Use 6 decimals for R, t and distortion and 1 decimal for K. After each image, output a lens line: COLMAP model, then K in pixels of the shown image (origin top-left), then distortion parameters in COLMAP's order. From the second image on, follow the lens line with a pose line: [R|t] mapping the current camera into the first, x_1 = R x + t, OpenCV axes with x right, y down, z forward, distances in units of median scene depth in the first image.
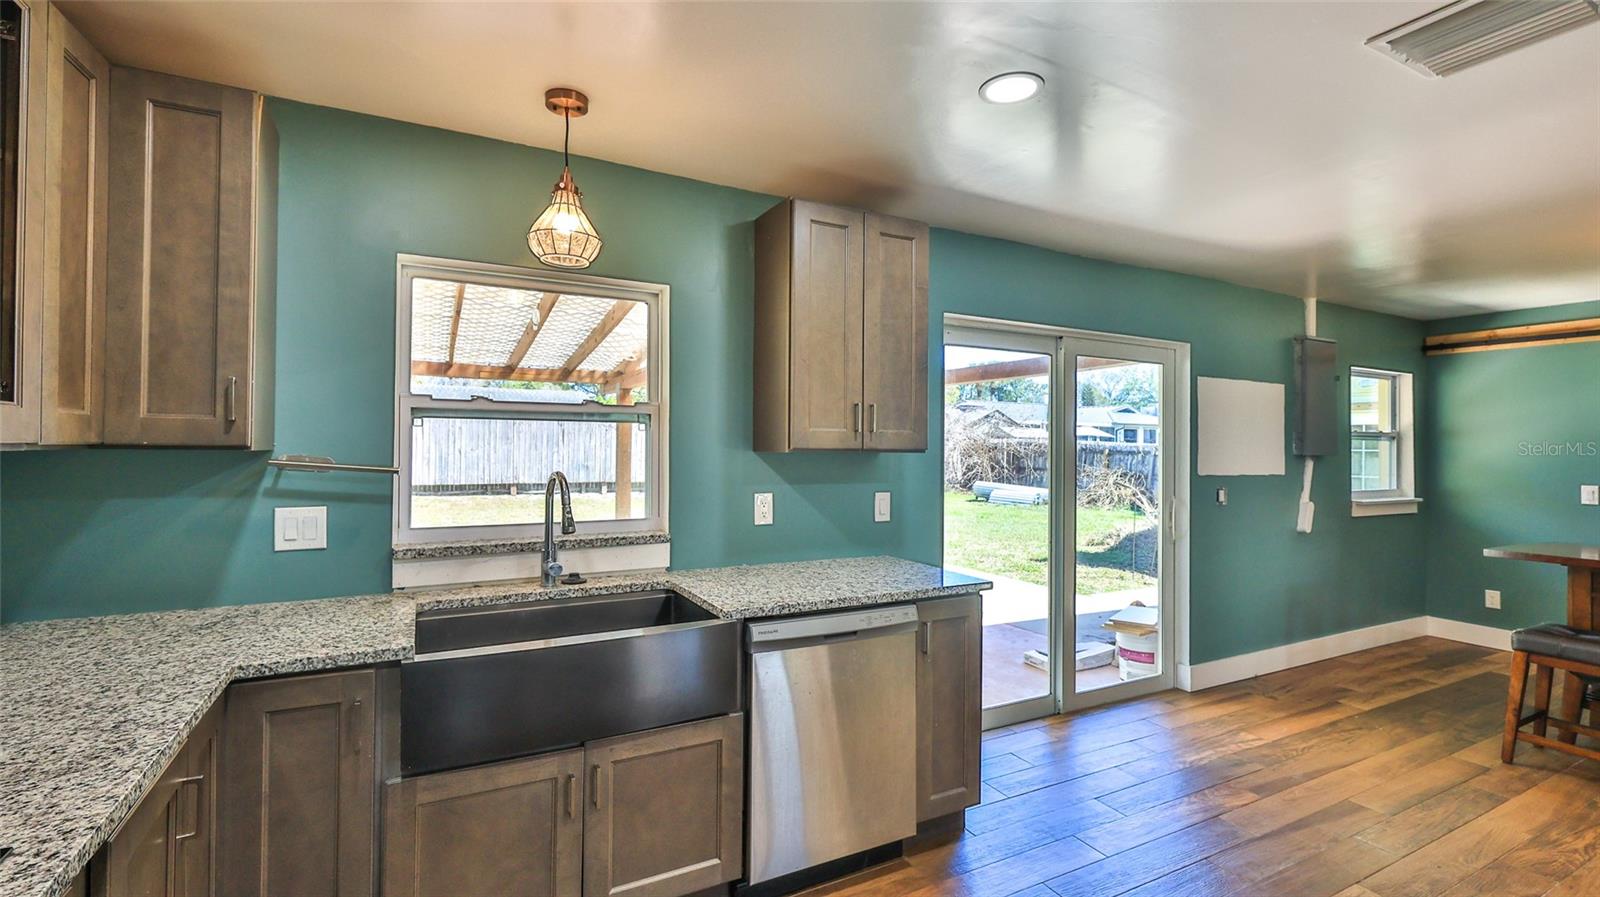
lens RADIAL K [[709.1, 0, 804.5], [0, 709.1, 442.2], [0, 0, 1]] dist [0.001044, 0.000283]
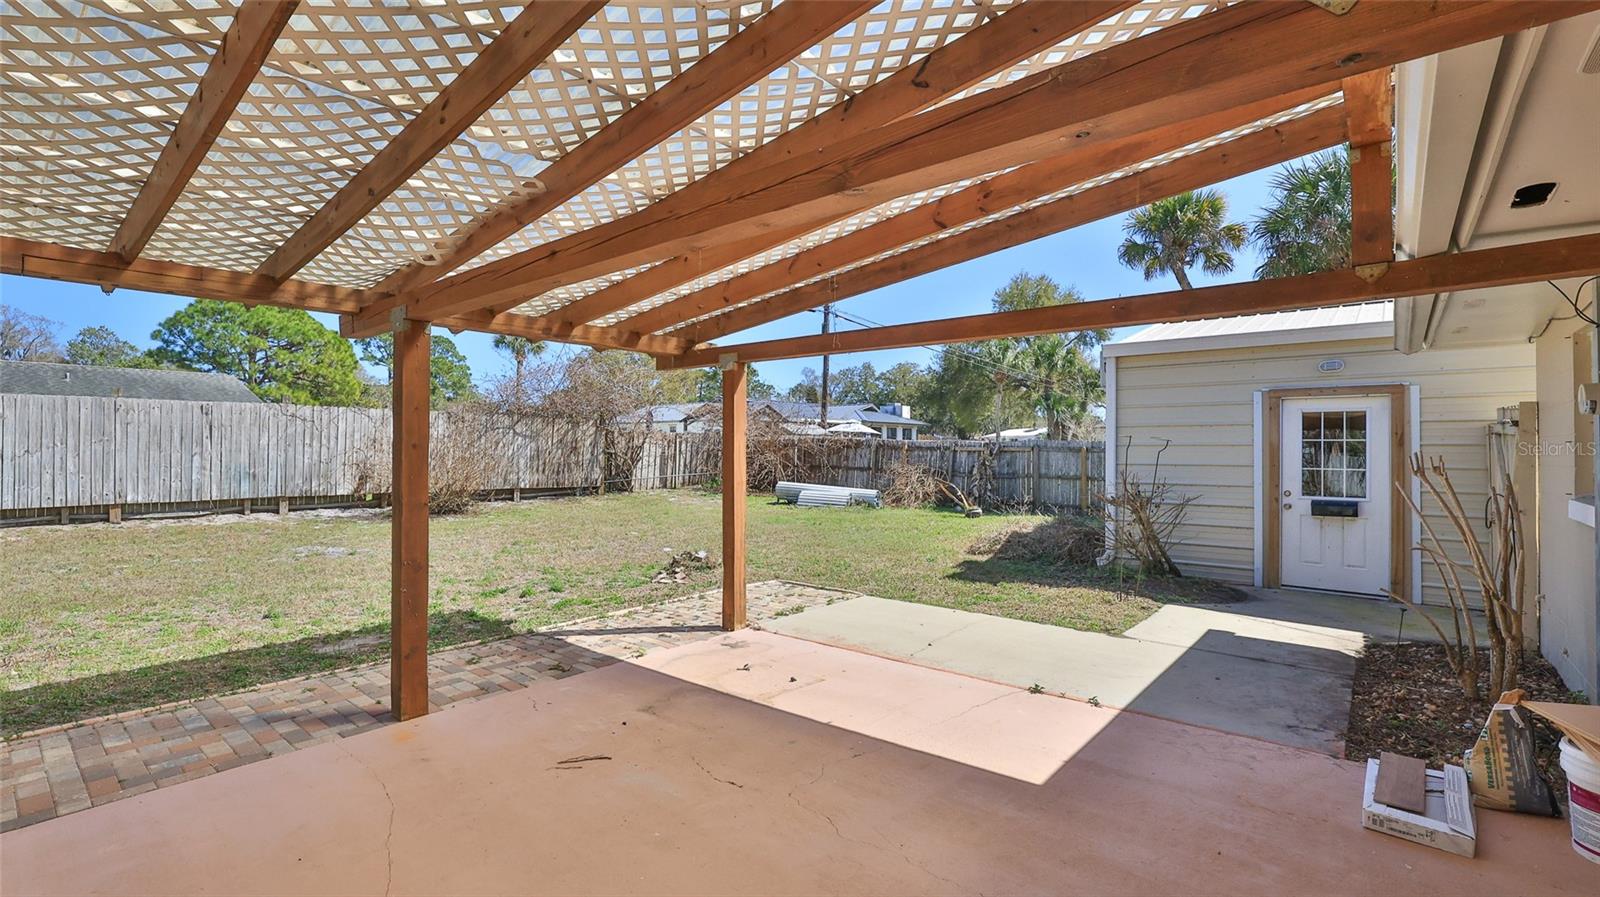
lens RADIAL K [[709.1, 0, 795.0], [0, 709.1, 445.5], [0, 0, 1]] dist [0.001044, 0.000283]
pose [[0.928830, -0.006351, 0.370452, -0.082896], [0.004486, 0.999973, 0.005897, 0.004834], [-0.370479, -0.003816, 0.928833, 0.190635]]
